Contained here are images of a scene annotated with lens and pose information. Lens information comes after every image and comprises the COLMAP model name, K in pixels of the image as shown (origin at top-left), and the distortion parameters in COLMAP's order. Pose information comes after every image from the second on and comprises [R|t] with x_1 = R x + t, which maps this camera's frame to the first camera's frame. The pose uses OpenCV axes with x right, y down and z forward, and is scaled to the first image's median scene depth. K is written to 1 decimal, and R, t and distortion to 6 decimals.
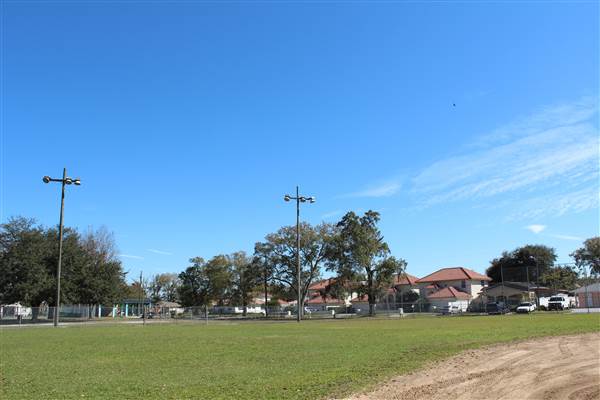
lens RADIAL K [[497.5, 0, 303.3], [0, 497.5, 207.9], [0, 0, 1]] dist [-0.154533, 0.121984]
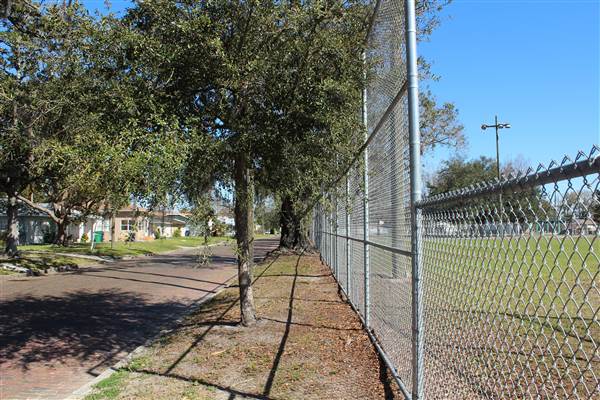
lens RADIAL K [[506.4, 0, 291.1], [0, 506.4, 211.3], [0, 0, 1]] dist [-0.179775, 0.147028]
pose [[0.701139, -0.008229, -0.712977, 0.026956], [0.130226, 0.984593, 0.116699, -0.034054], [0.701032, -0.174670, 0.691408, -0.190504]]
